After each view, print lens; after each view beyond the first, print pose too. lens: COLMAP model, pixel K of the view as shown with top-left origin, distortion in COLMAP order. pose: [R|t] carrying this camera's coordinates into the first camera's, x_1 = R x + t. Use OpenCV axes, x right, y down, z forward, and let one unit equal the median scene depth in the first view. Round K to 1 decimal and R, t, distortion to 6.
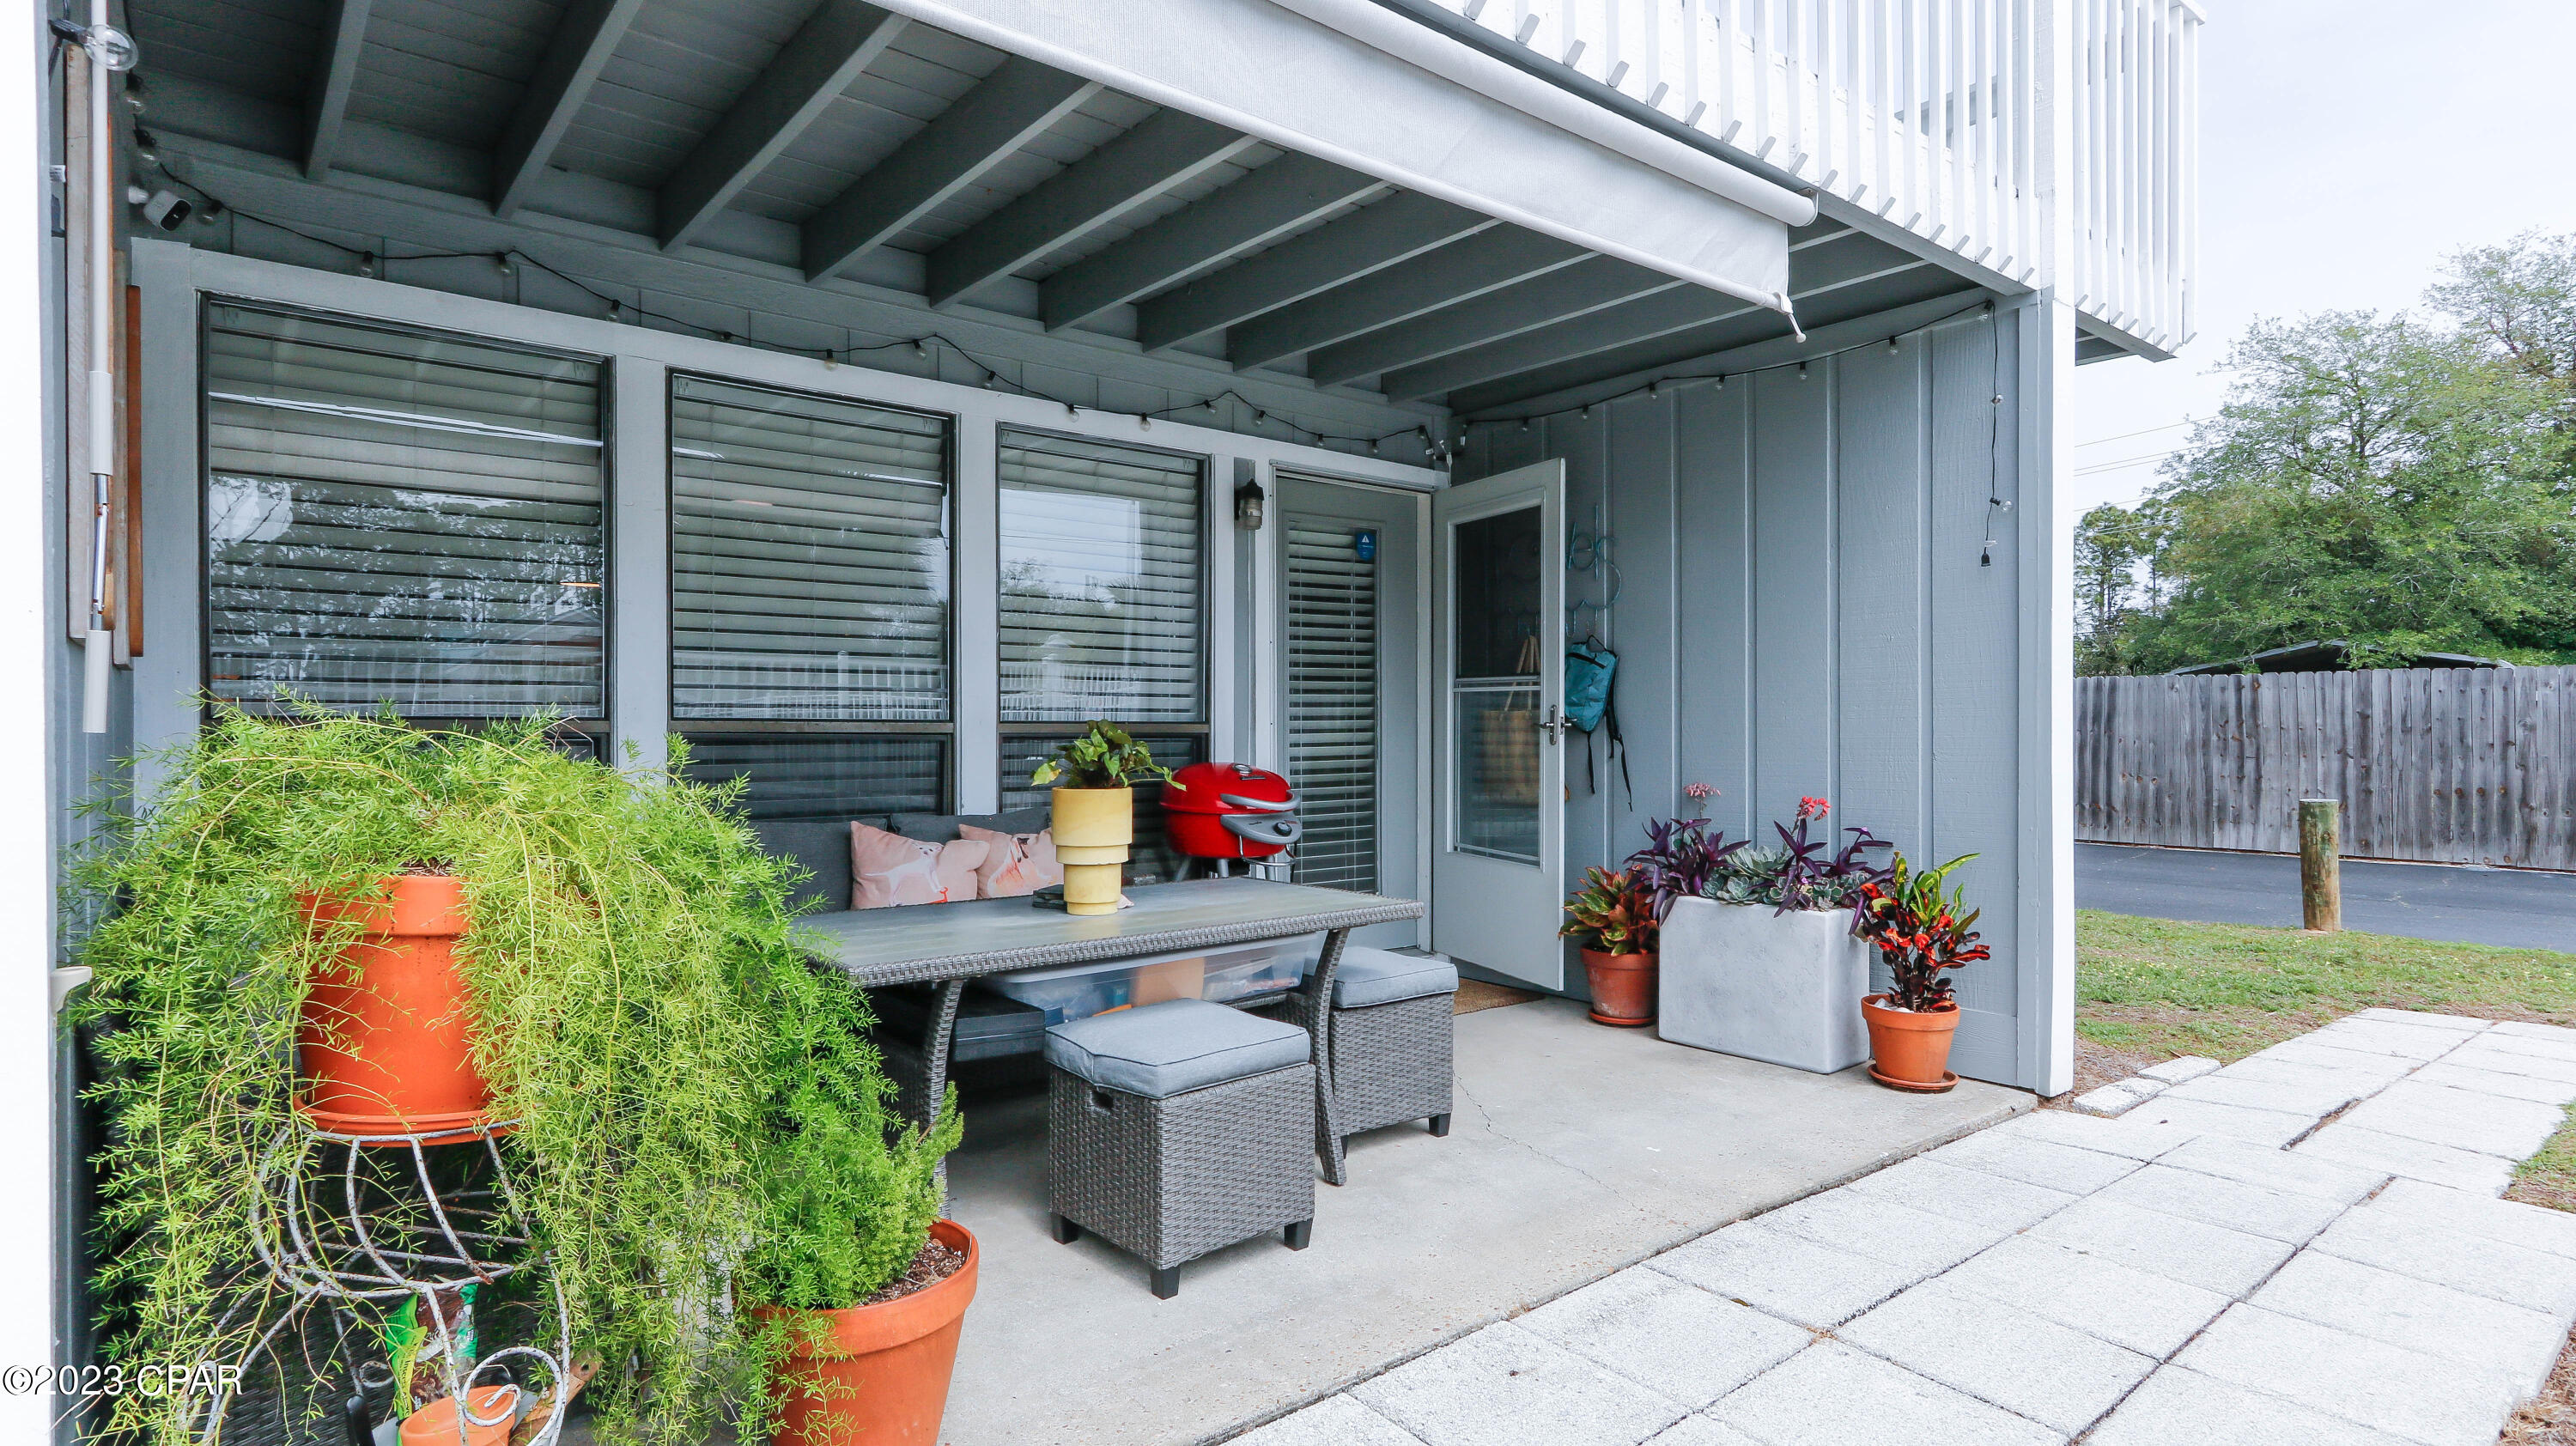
lens RADIAL K [[1346.7, 0, 1288.0], [0, 1346.7, 723.0], [0, 0, 1]] dist [0.015723, -0.000024]
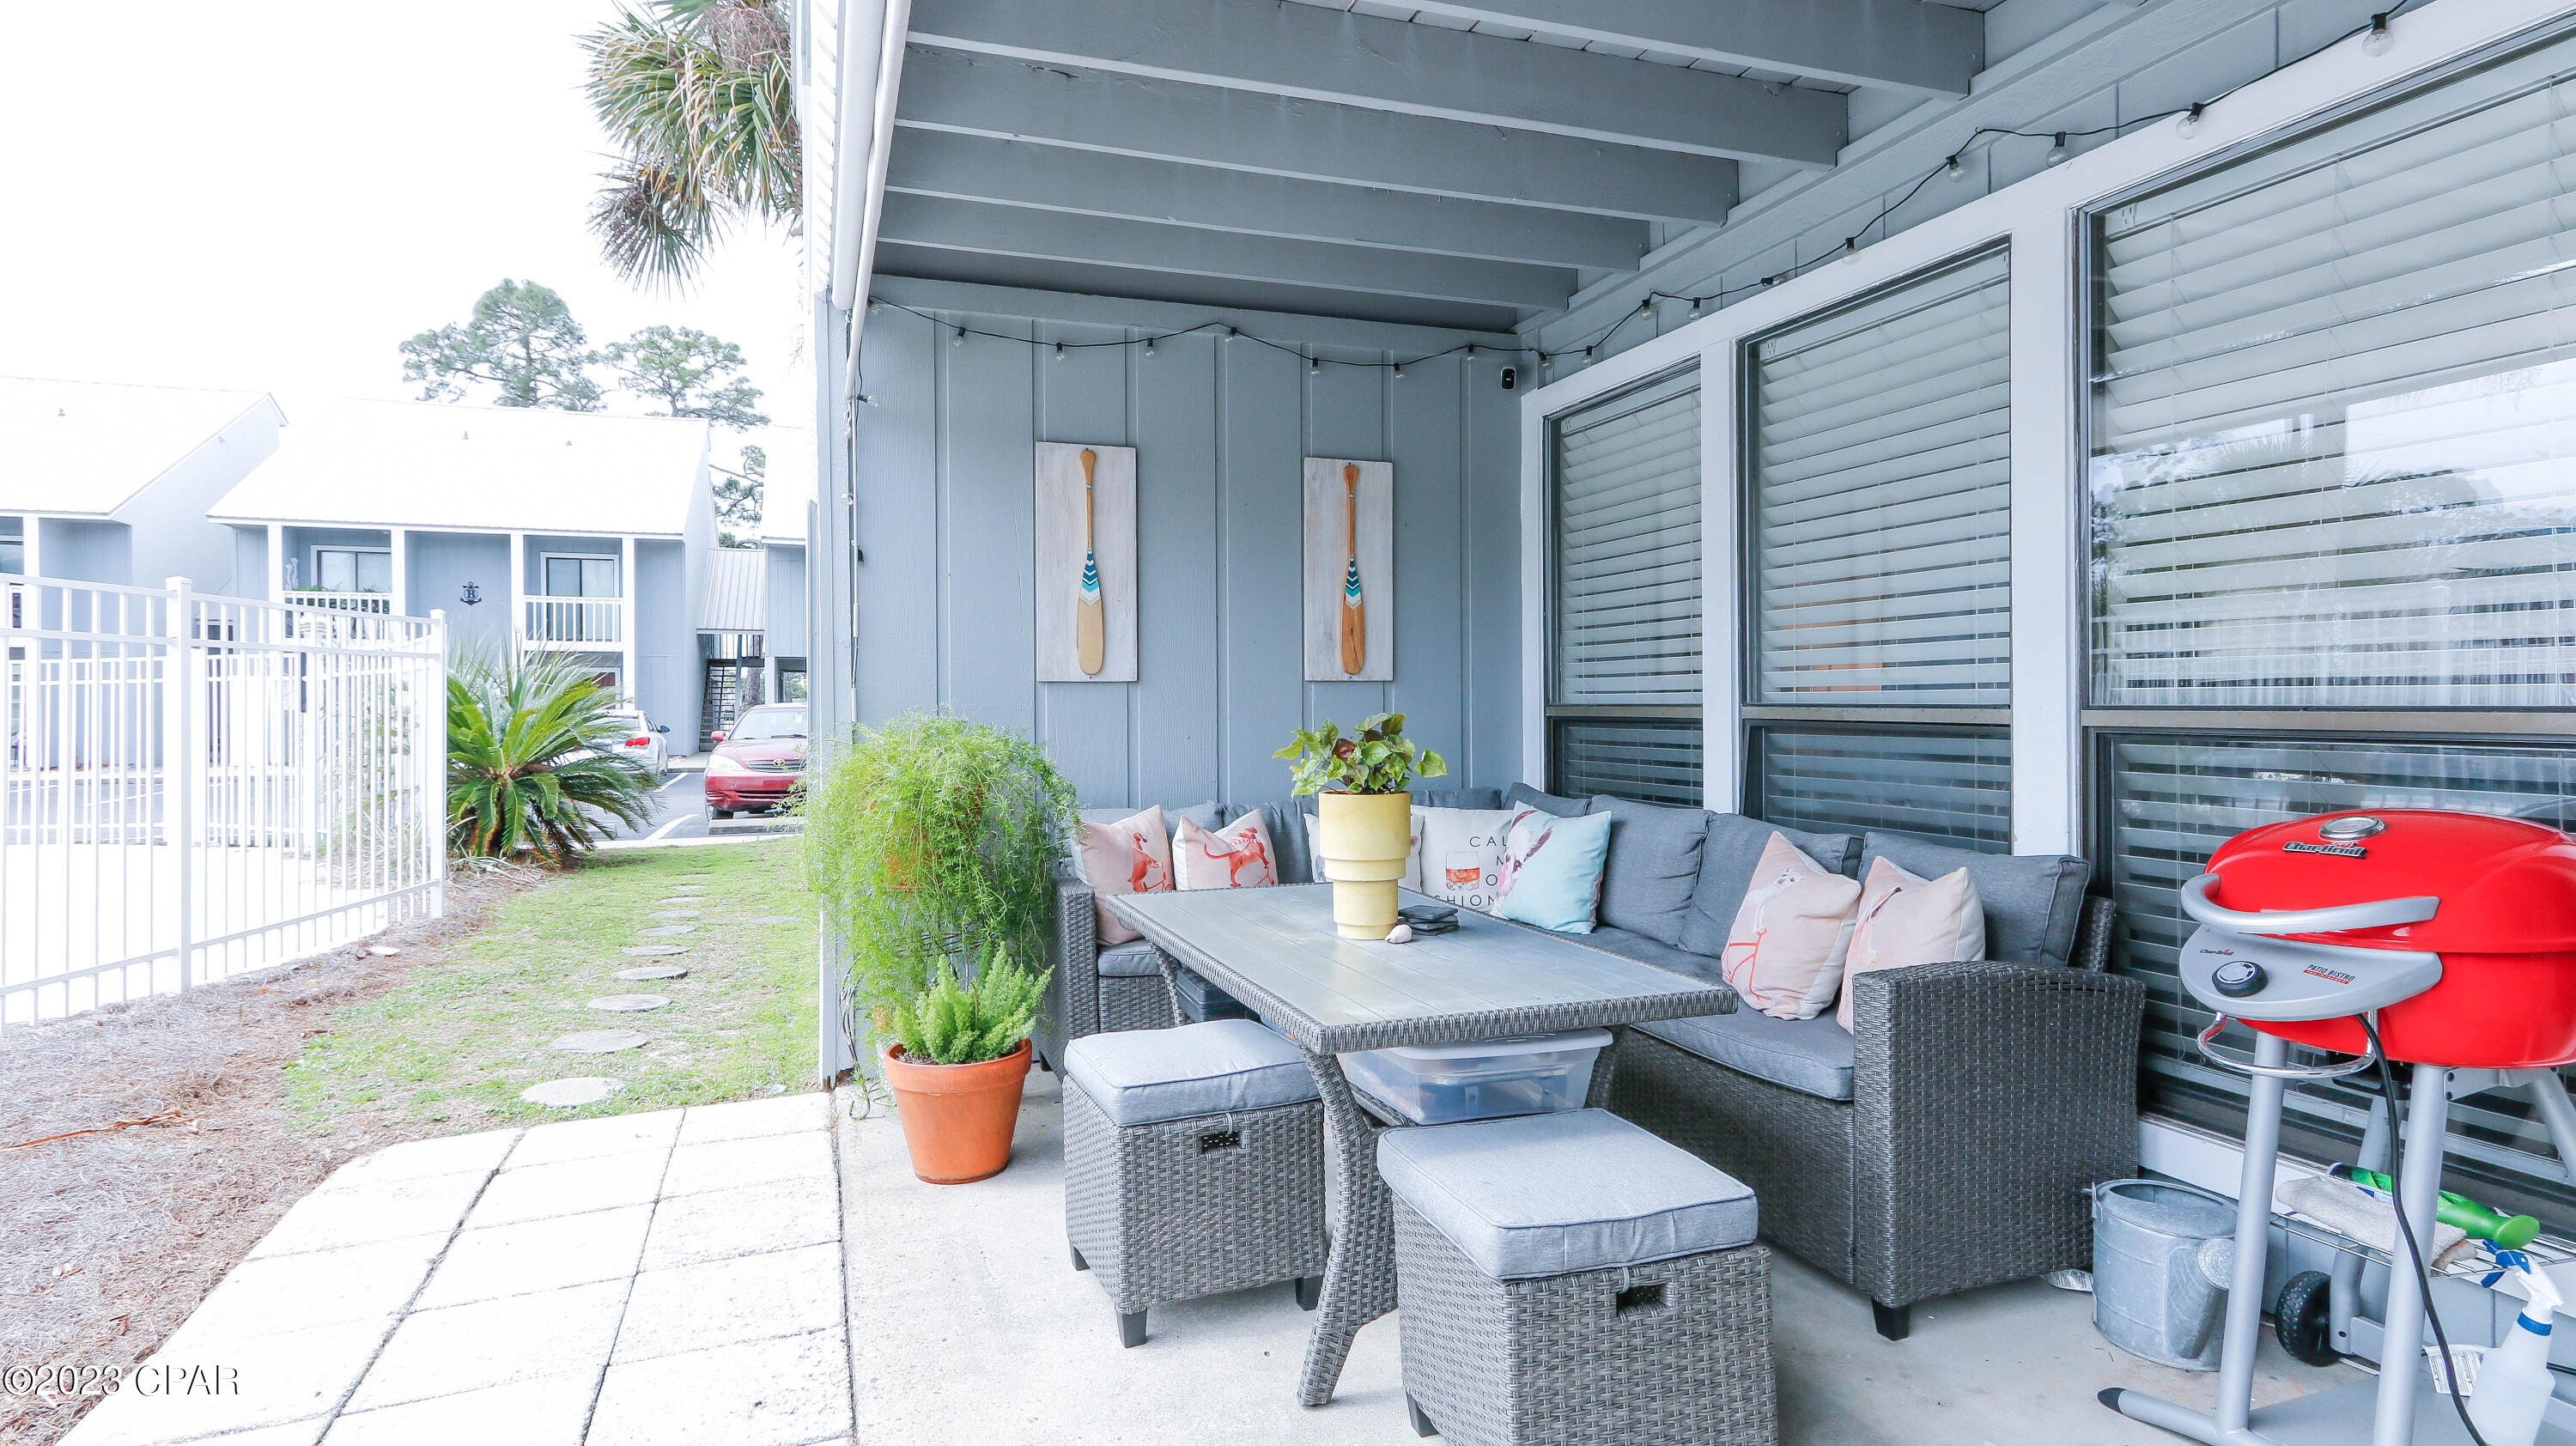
lens RADIAL K [[1370.7, 0, 1294.2], [0, 1370.7, 701.8], [0, 0, 1]] dist [0.016353, 0.000247]
pose [[-0.350139, 0.004722, -0.936686, 0.514225], [0.013158, 0.999913, 0.000122, -0.008616], [0.936605, -0.012283, -0.350171, 0.940456]]
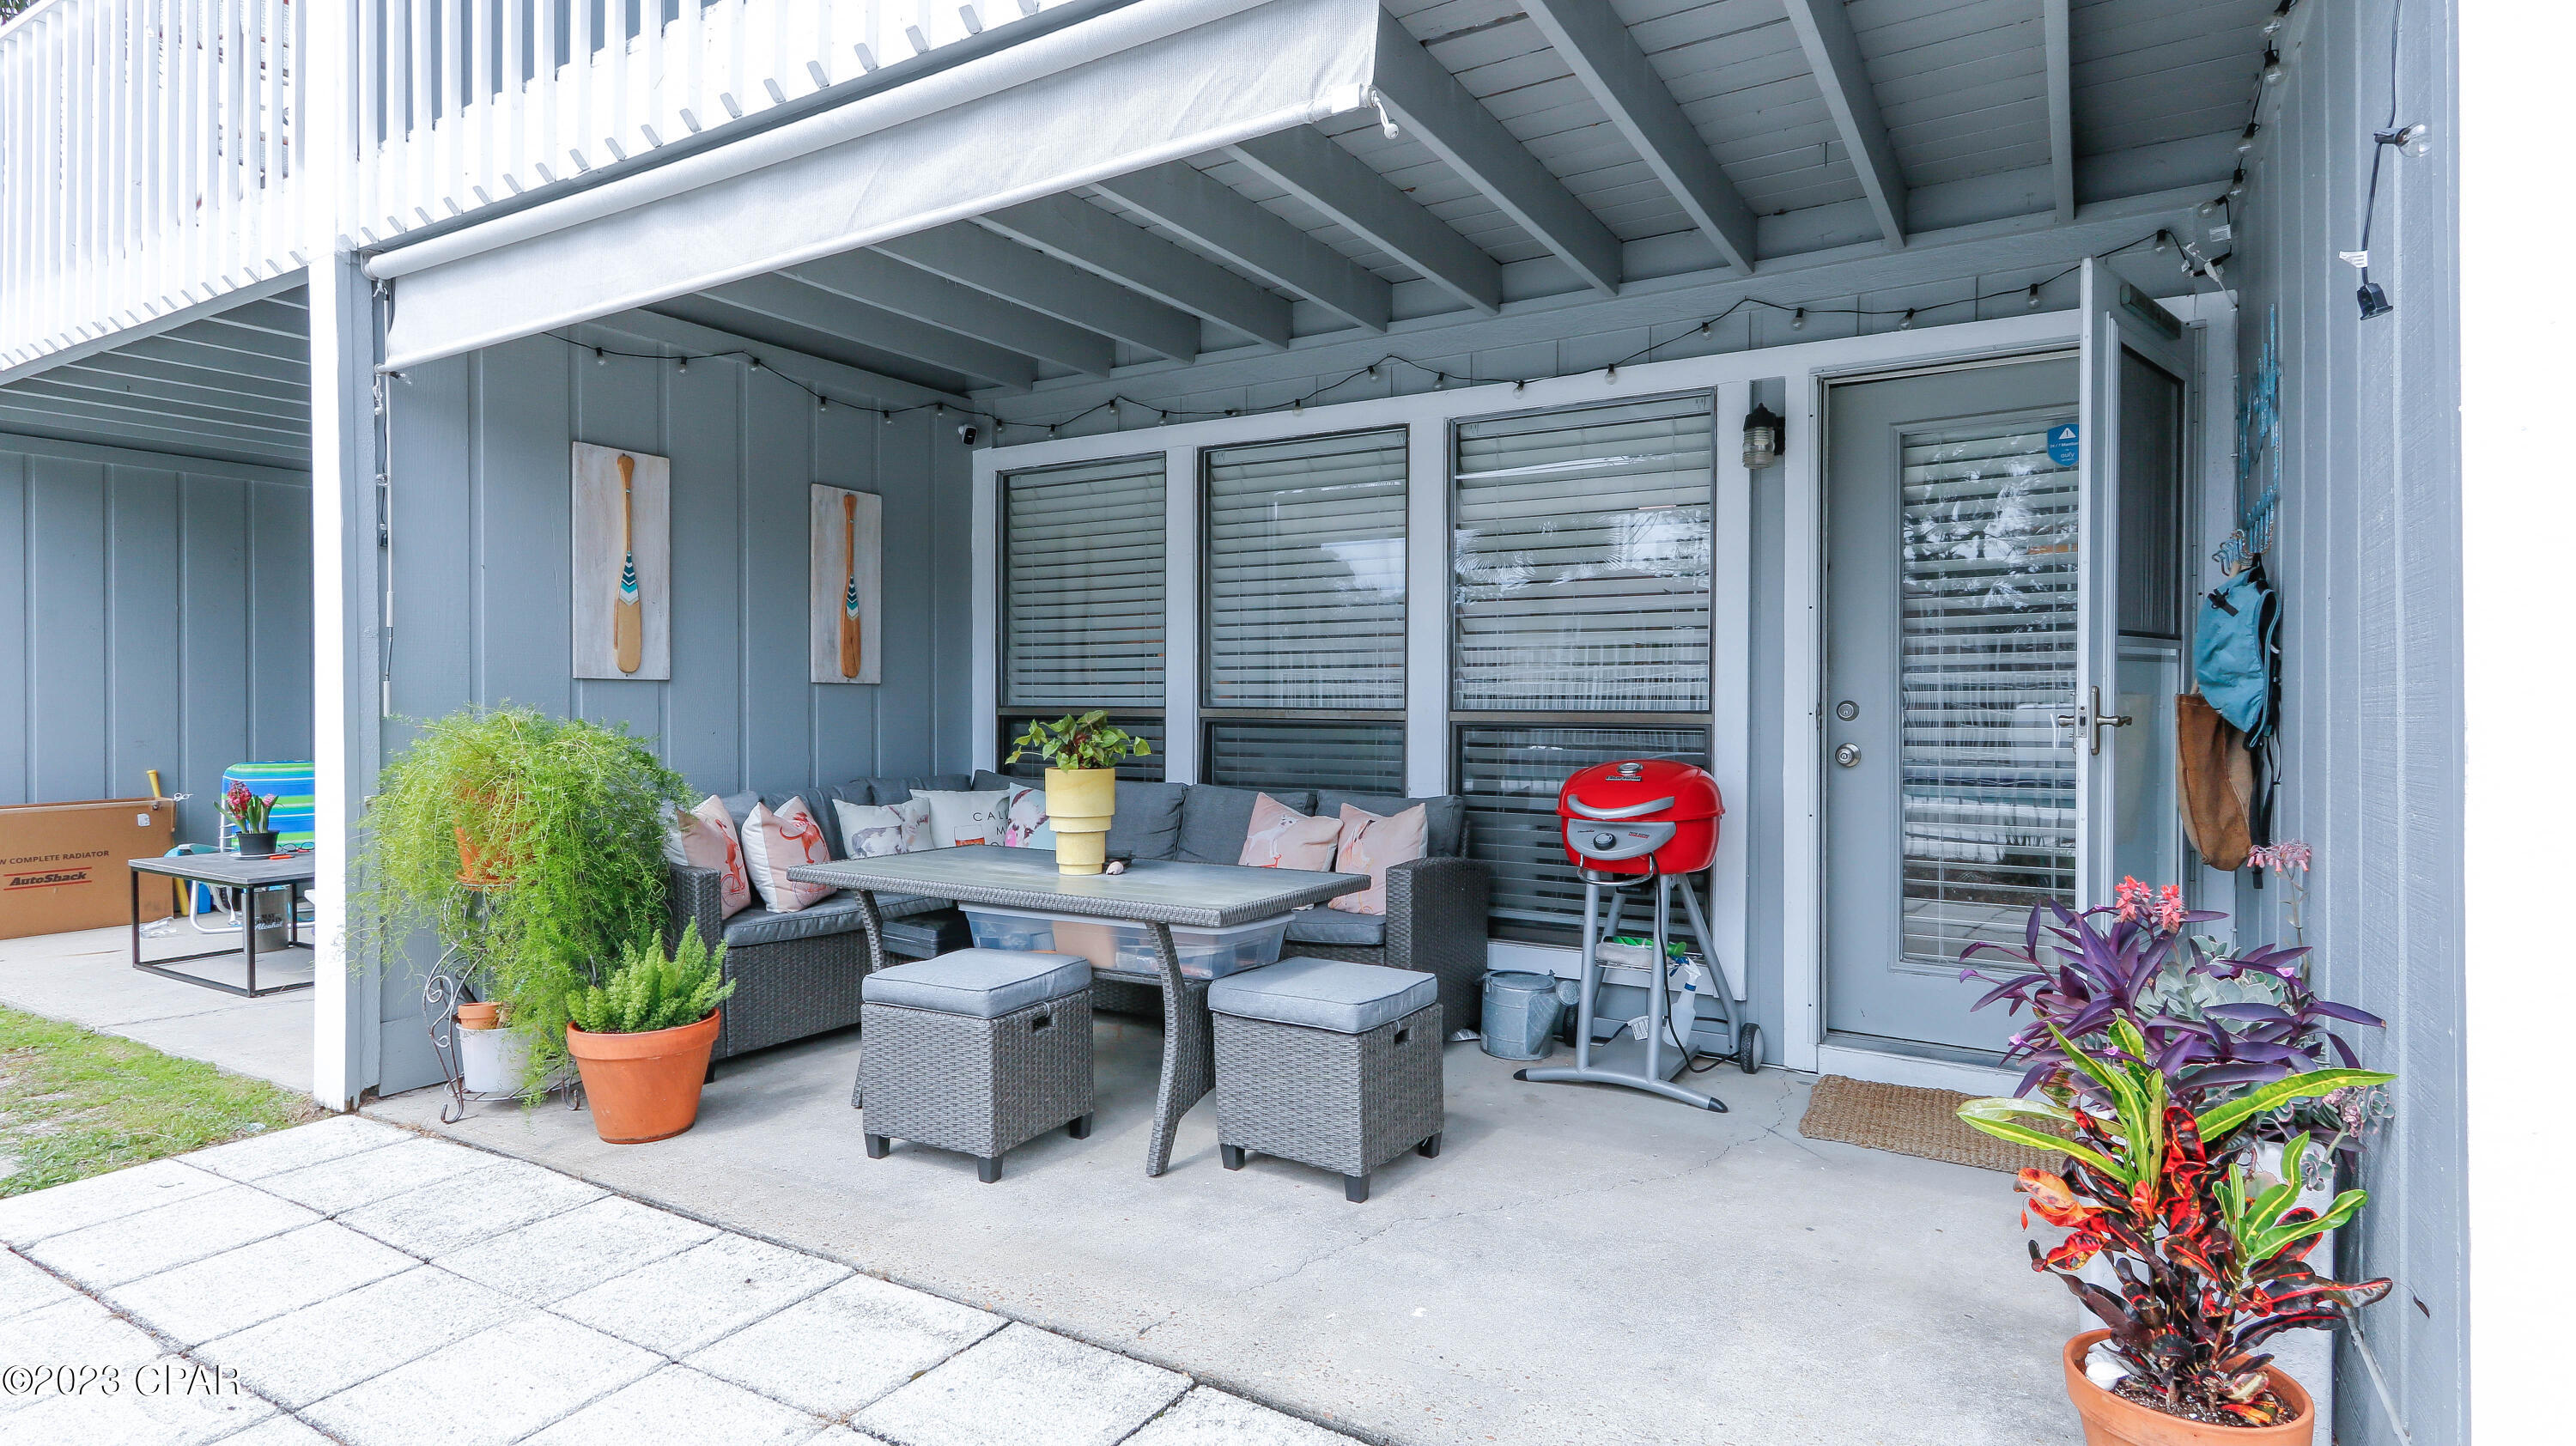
lens RADIAL K [[1346.7, 0, 1288.0], [0, 1346.7, 723.0], [0, 0, 1]] dist [0.015723, -0.000024]
pose [[0.323971, 0.016390, -0.945925, 0.767259], [0.000537, 0.999847, 0.017508, -0.009914], [0.946067, -0.006180, 0.323912, 0.581076]]
